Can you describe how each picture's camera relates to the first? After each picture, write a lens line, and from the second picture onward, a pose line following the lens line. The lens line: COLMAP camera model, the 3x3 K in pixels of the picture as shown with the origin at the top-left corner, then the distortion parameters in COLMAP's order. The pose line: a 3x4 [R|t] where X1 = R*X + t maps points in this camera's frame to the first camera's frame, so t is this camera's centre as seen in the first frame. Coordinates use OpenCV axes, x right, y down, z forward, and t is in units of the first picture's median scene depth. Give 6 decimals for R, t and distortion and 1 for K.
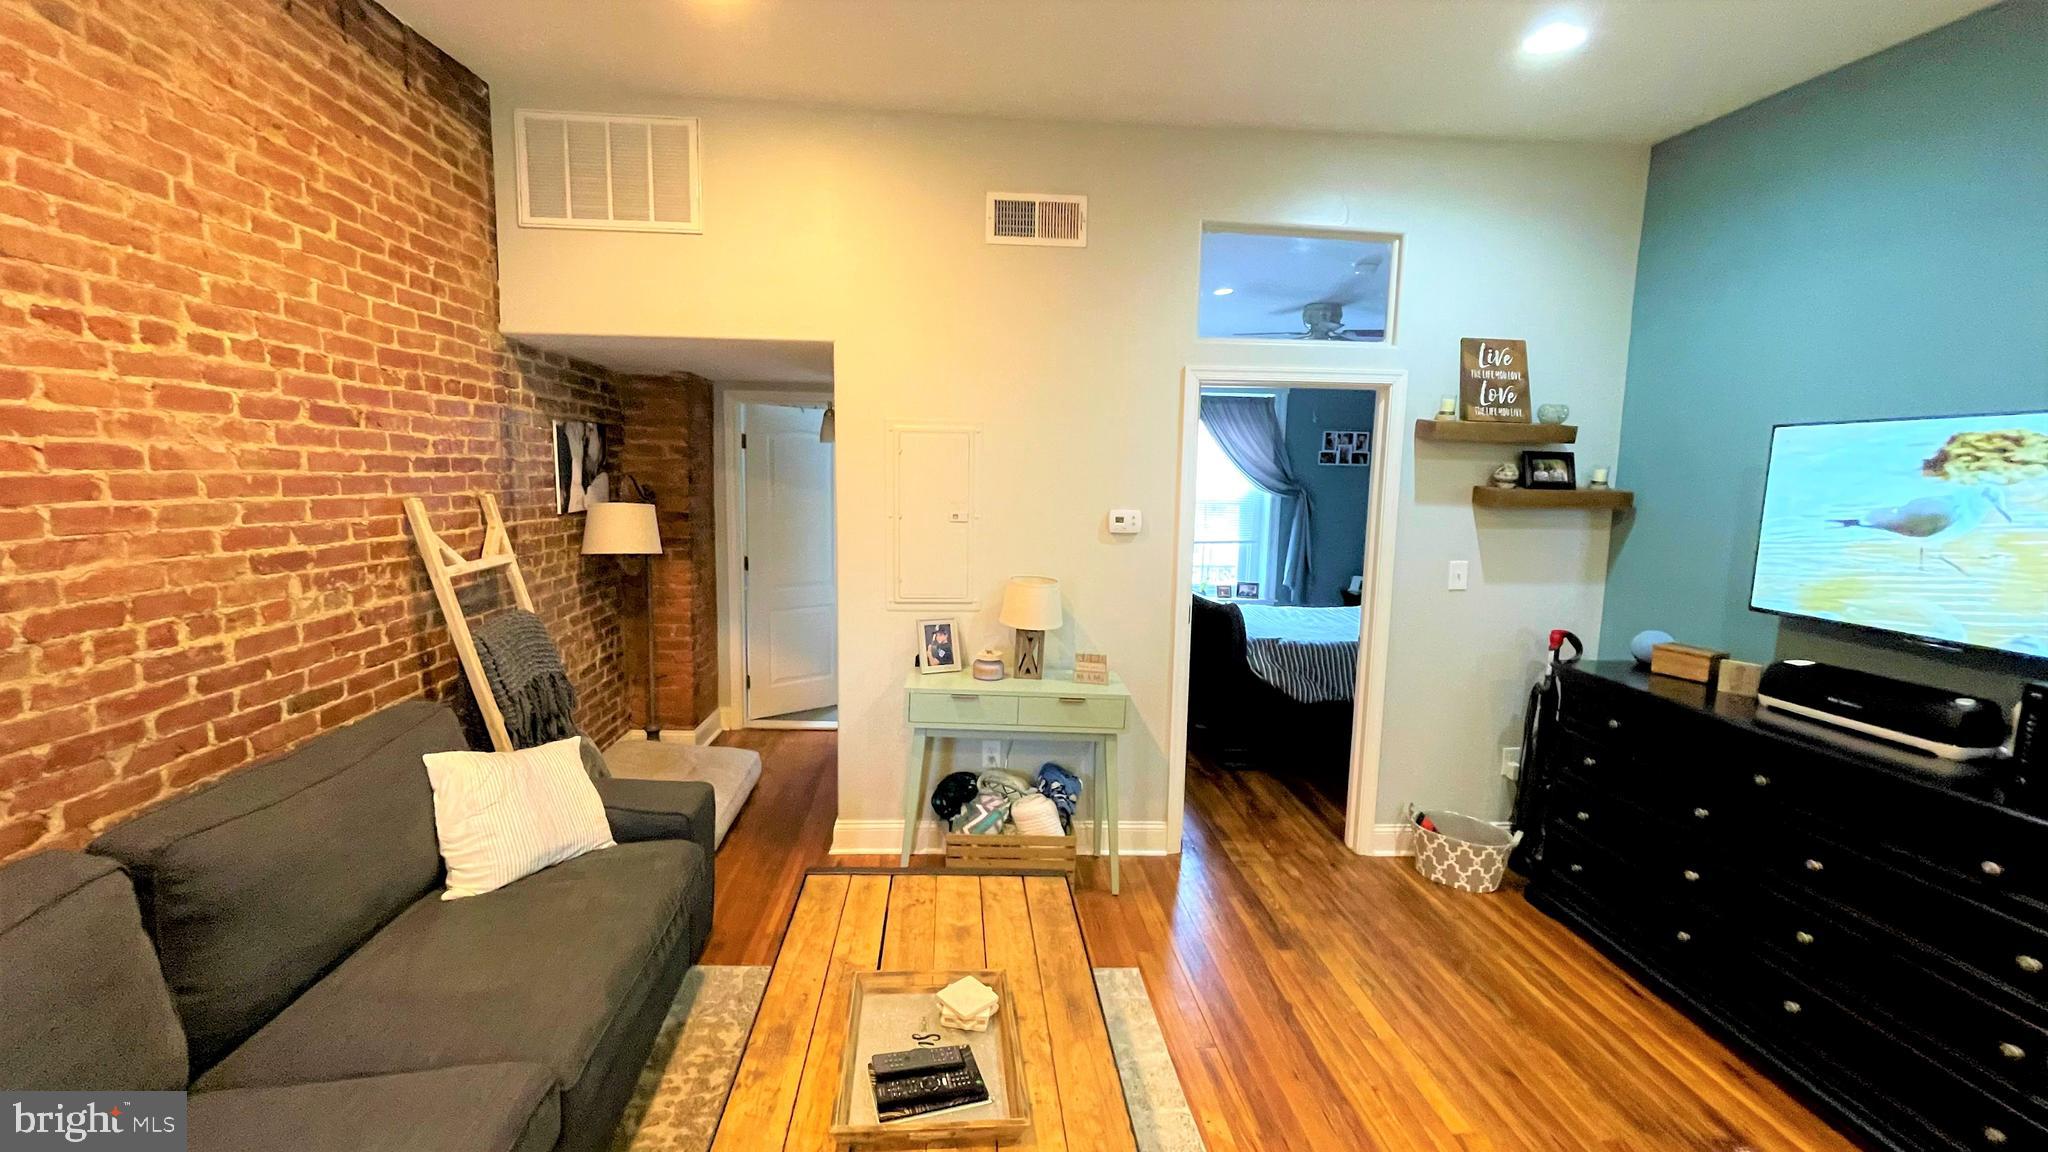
lens RADIAL K [[822.0, 0, 993.6], [0, 822.0, 571.1], [0, 0, 1]] dist [-0.000709, -0.001196]
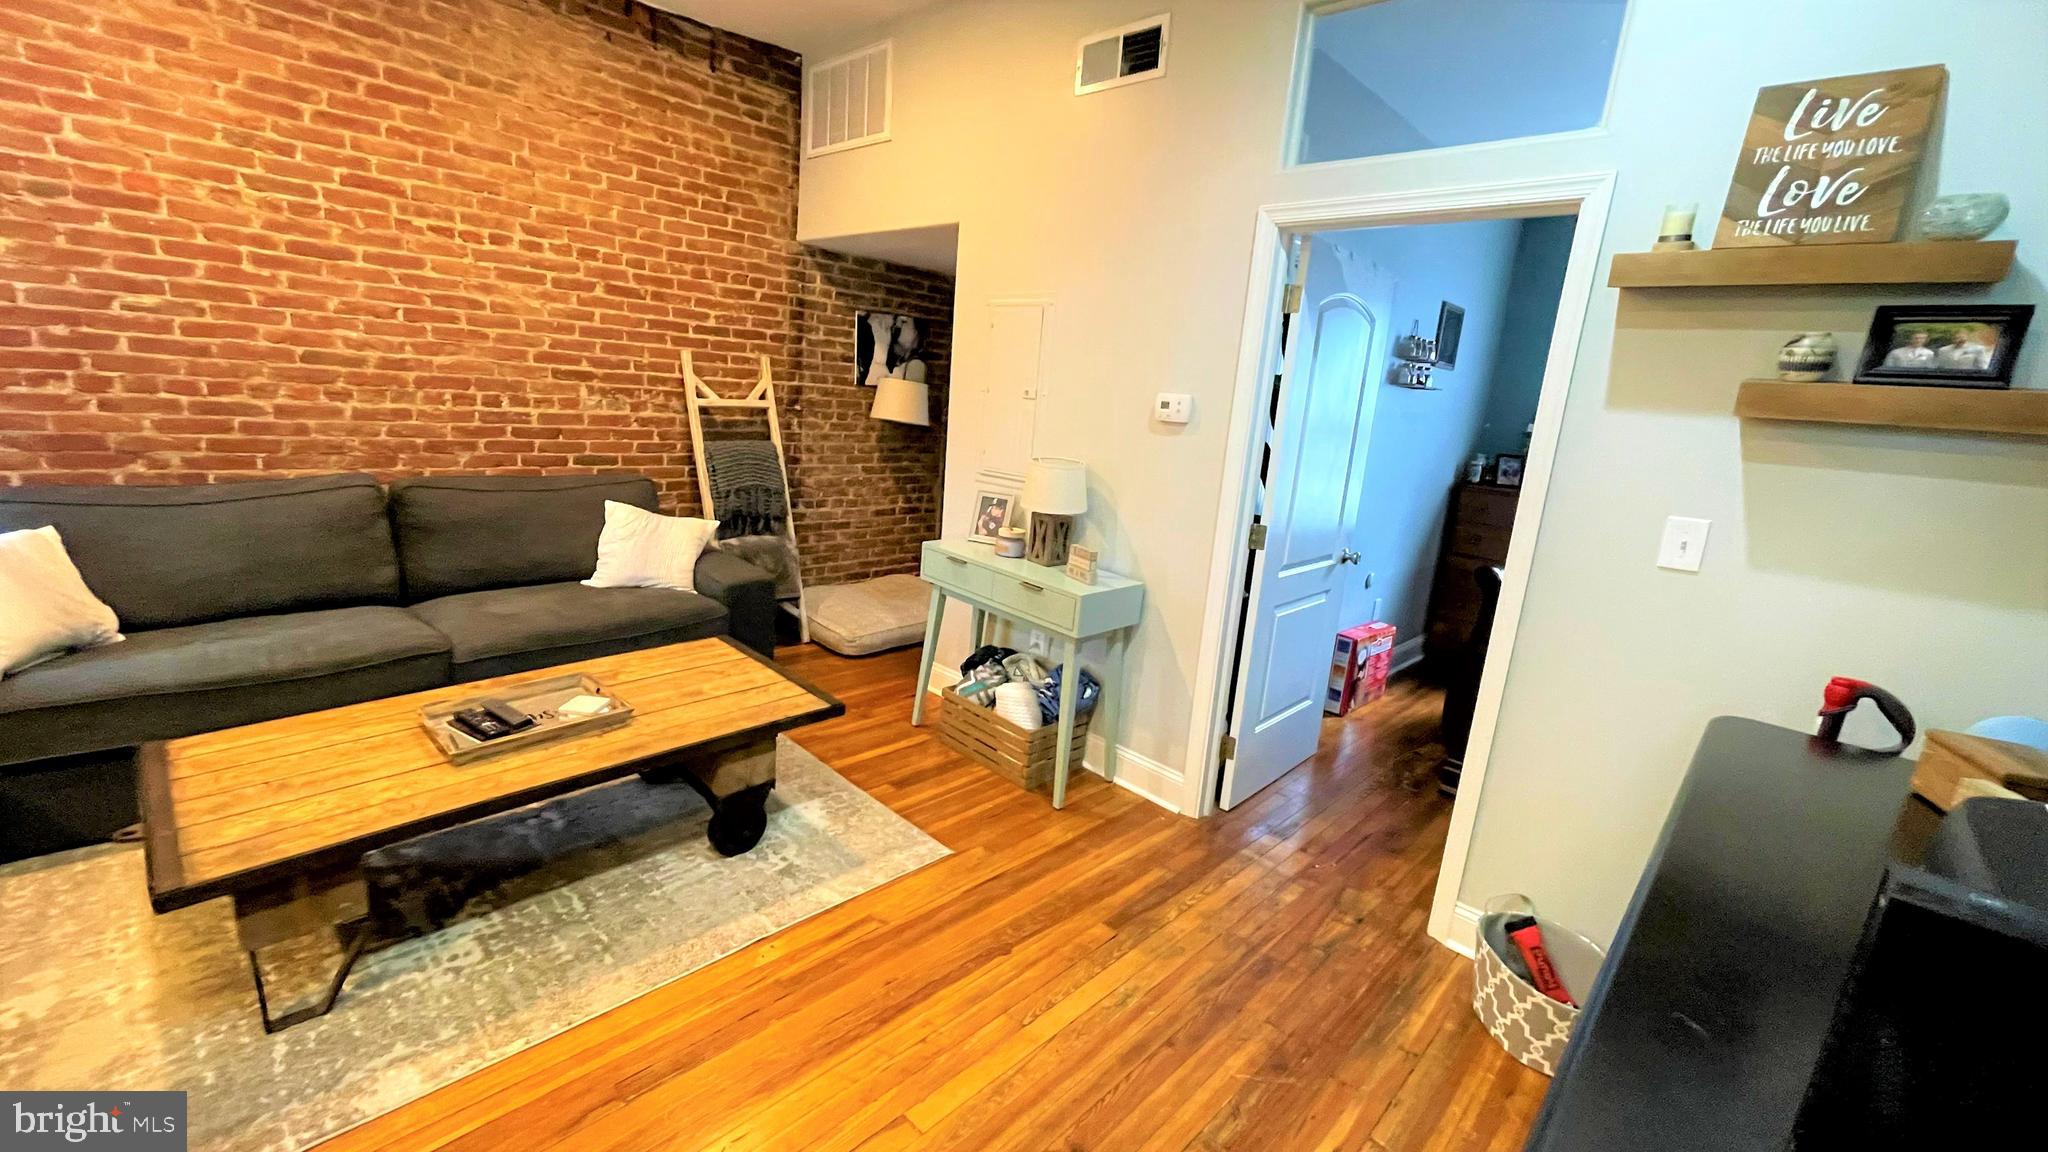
lens RADIAL K [[822.0, 0, 1030.6], [0, 822.0, 569.9], [0, 0, 1]] dist [-0.000709, -0.001196]
pose [[0.674710, 0.191050, -0.712928, 0.926187], [-0.152295, 0.981169, 0.118803, 0.033301], [0.722200, 0.028418, 0.691101, 0.424113]]
